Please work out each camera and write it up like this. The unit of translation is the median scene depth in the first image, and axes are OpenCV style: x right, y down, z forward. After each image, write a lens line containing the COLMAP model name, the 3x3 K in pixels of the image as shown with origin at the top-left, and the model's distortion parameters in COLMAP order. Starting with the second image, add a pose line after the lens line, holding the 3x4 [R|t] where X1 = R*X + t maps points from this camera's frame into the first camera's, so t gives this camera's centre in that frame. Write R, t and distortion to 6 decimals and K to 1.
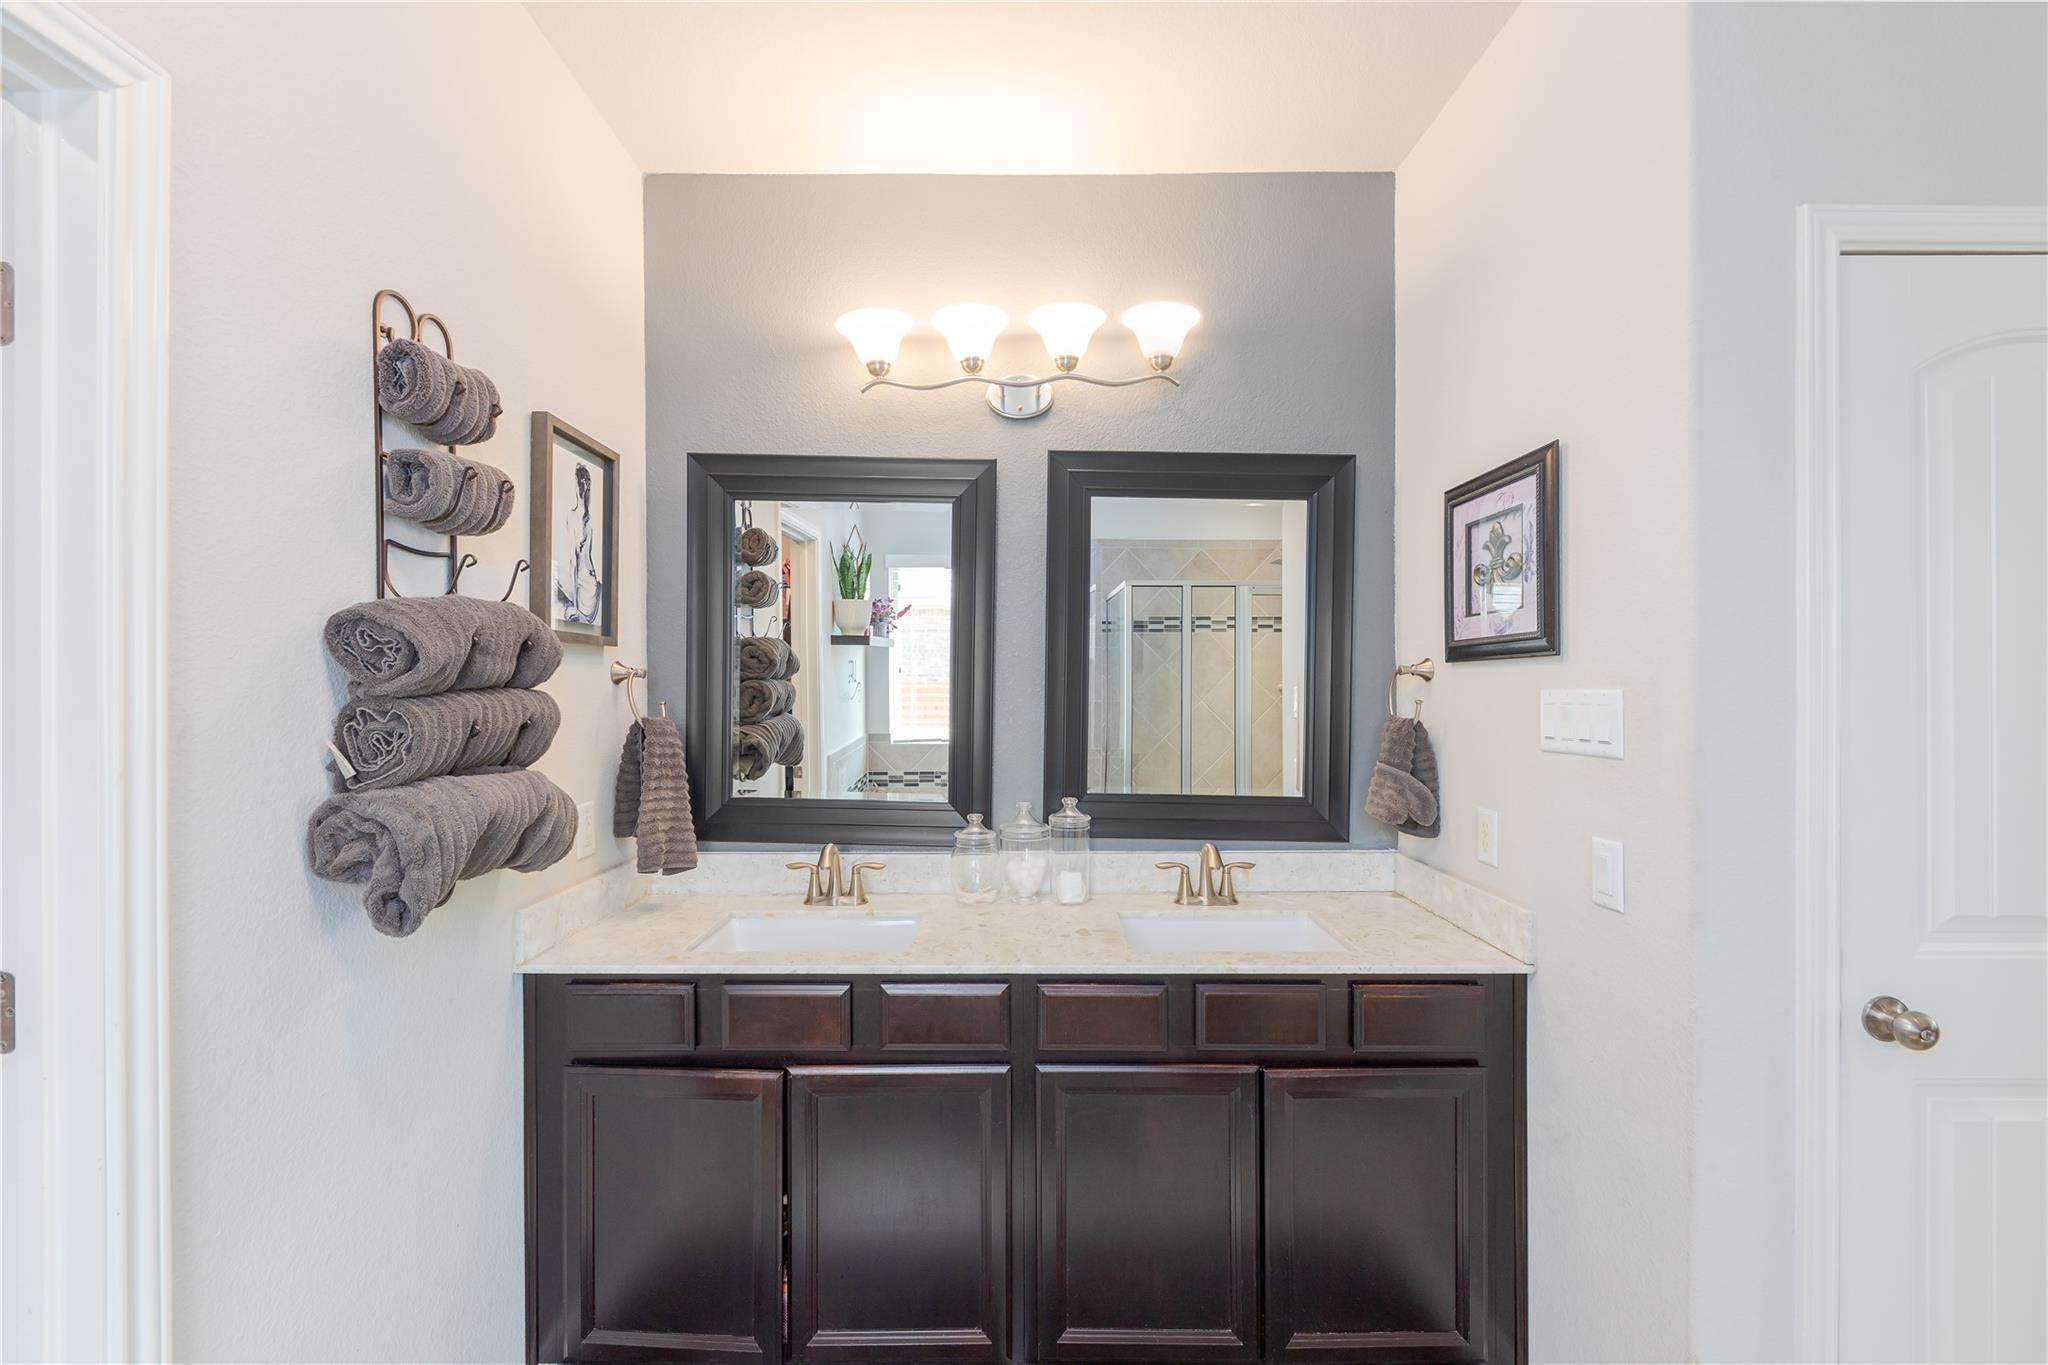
lens RADIAL K [[823.3, 0, 1028.4], [0, 823.3, 690.7], [0, 0, 1]] dist [0.002431, -0.001743]
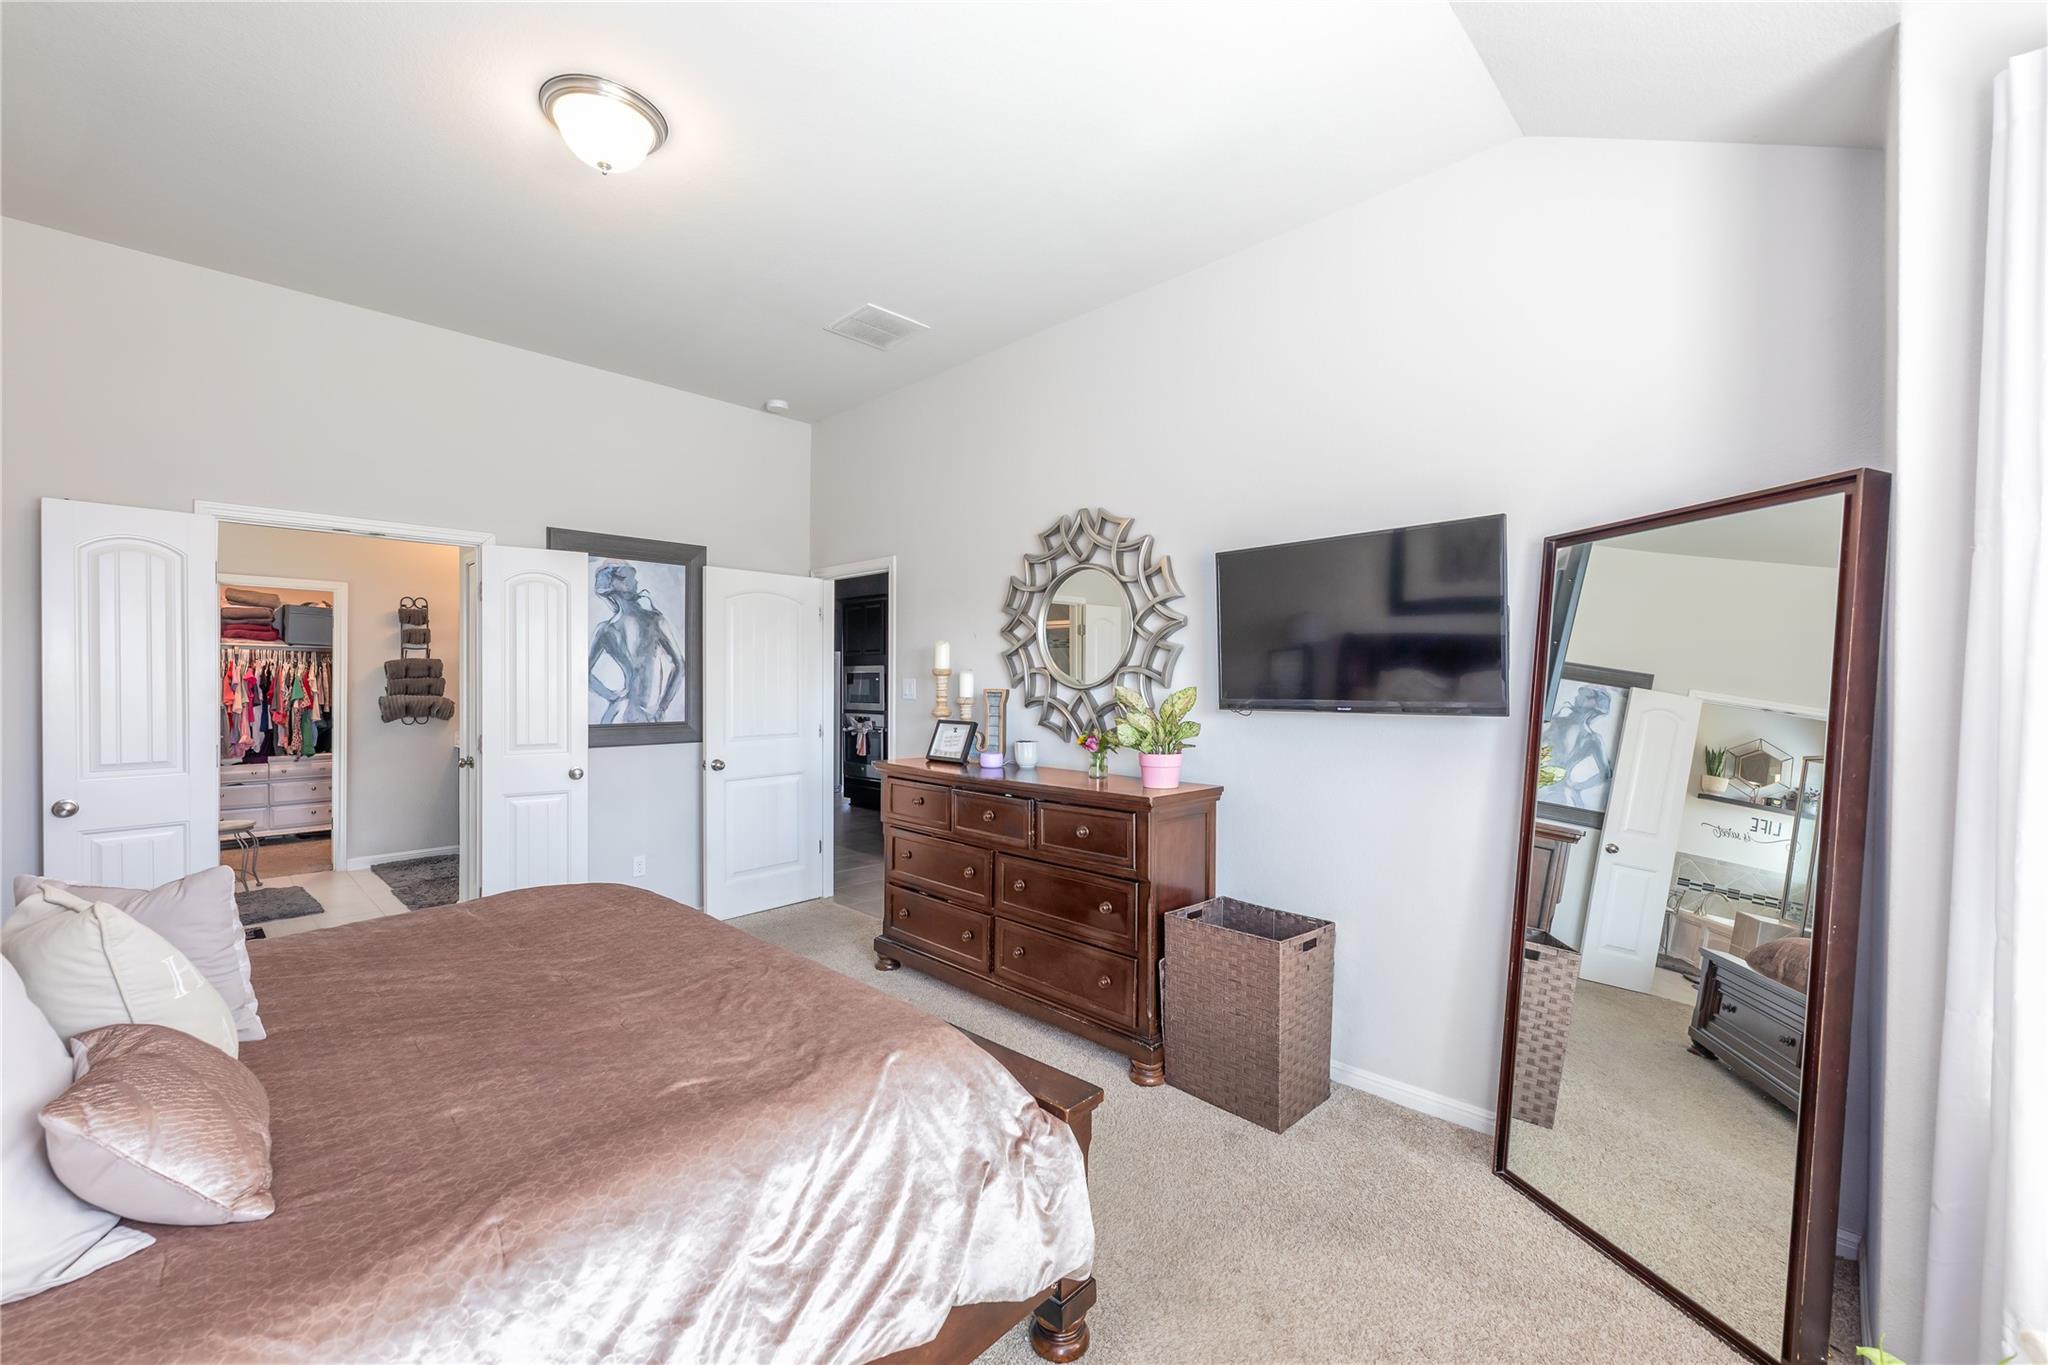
lens RADIAL K [[823.3, 0, 1027.4], [0, 823.3, 684.7], [0, 0, 1]] dist [0.002431, -0.001743]
pose [[0.704941, 0.005198, -0.709247, 5.038522], [-0.002526, 0.999985, 0.004818, 0.008617], [0.709261, -0.001604, 0.704944, 0.137329]]
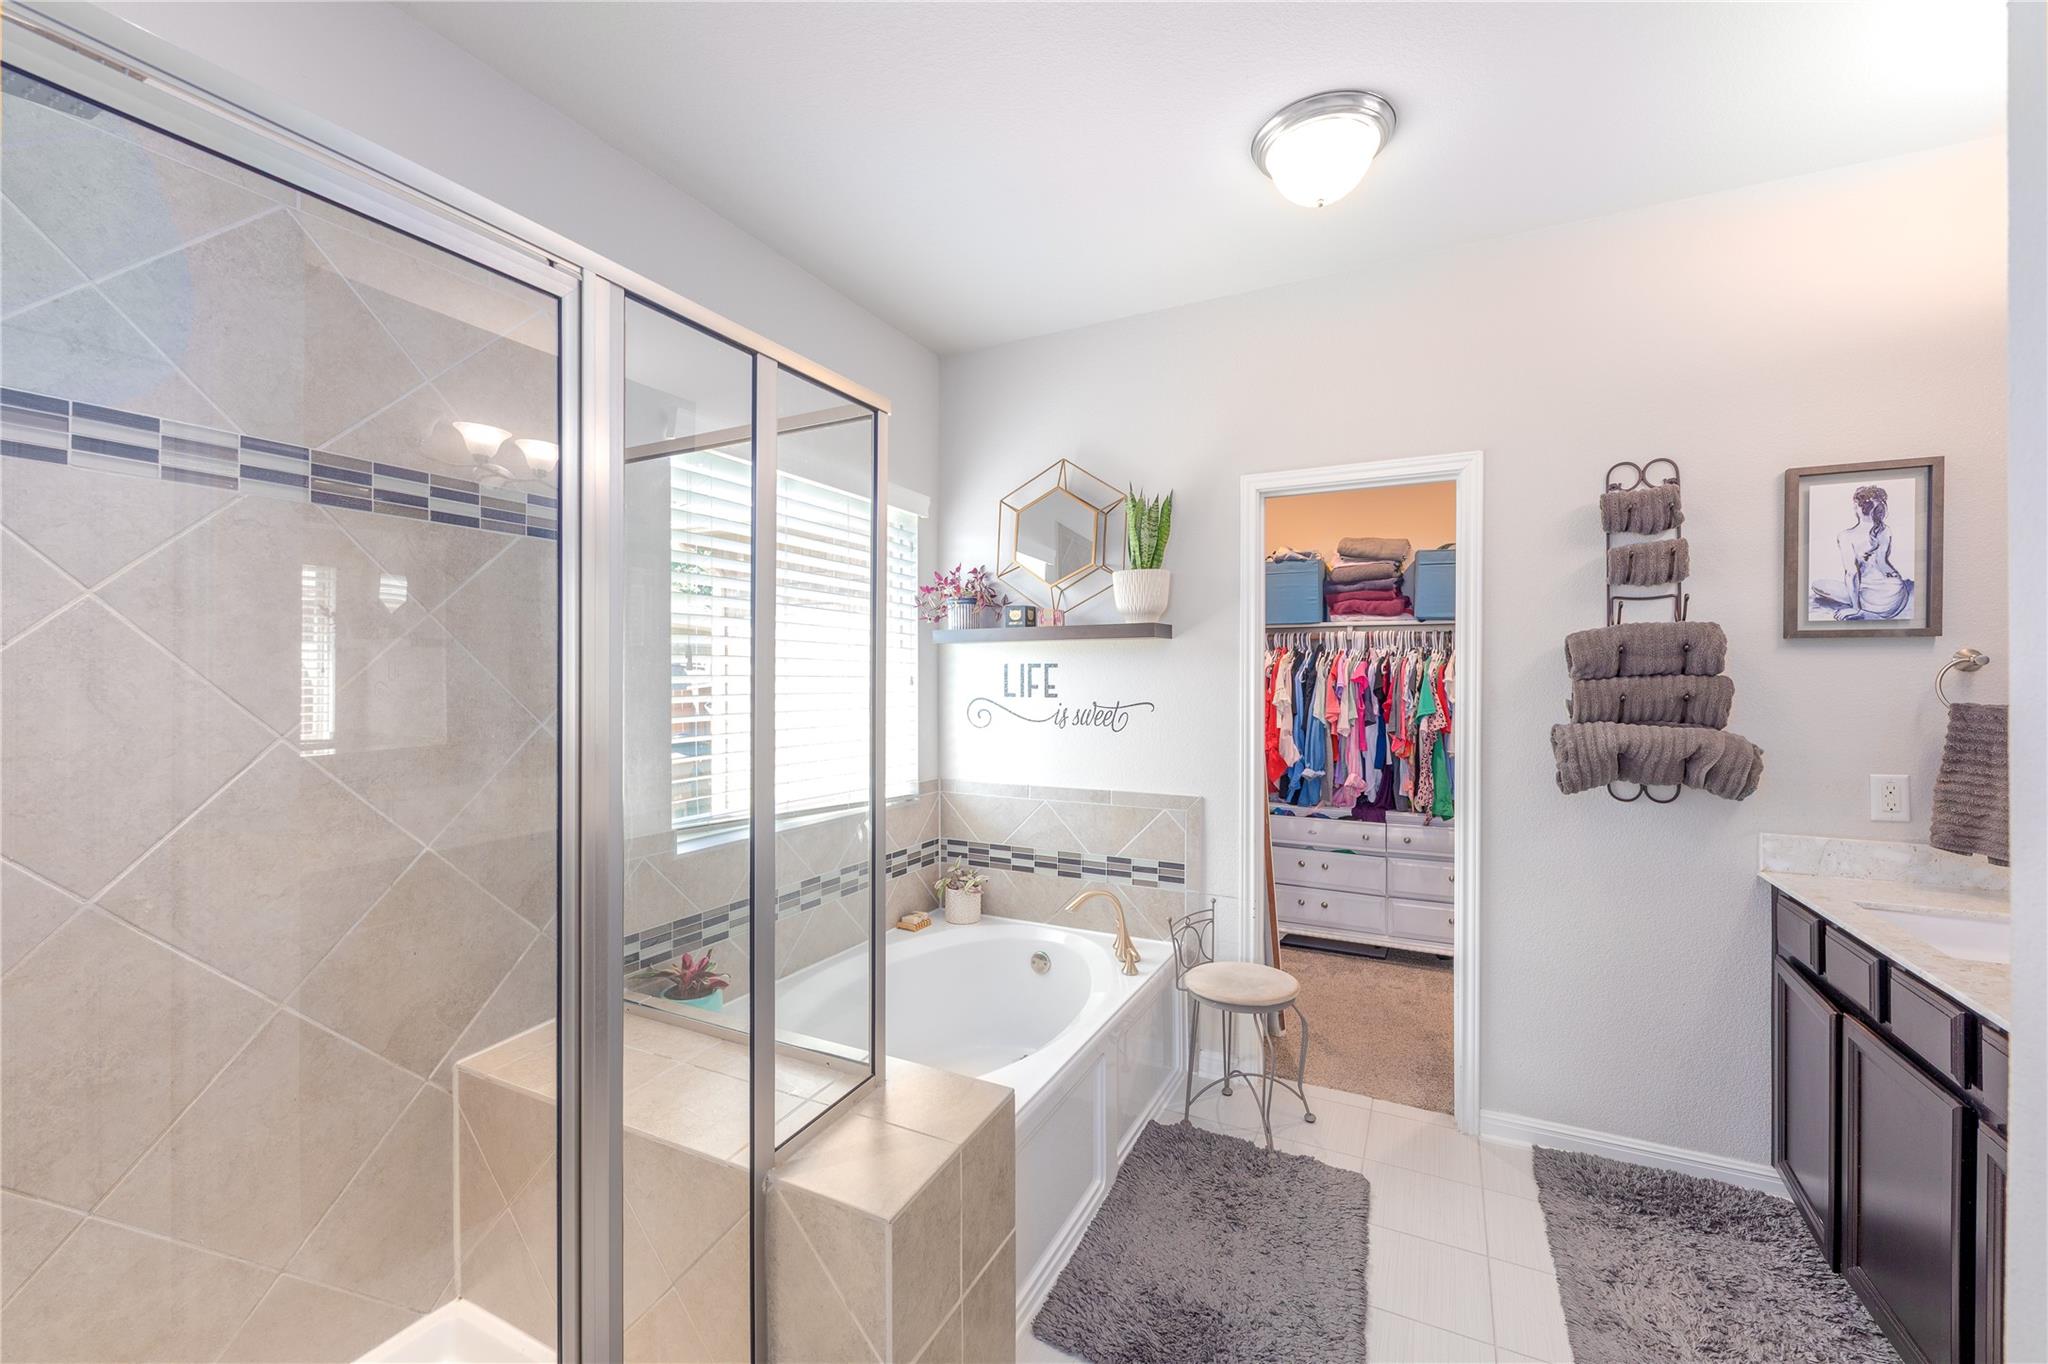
lens RADIAL K [[823.3, 0, 1028.4], [0, 823.3, 678.6], [0, 0, 1]] dist [0.002431, -0.001743]
pose [[-0.460876, -0.000727, -0.887464, 1.419787], [-0.003889, 0.999992, 0.001200, 0.008422], [0.887456, 0.004004, -0.460875, 0.617126]]
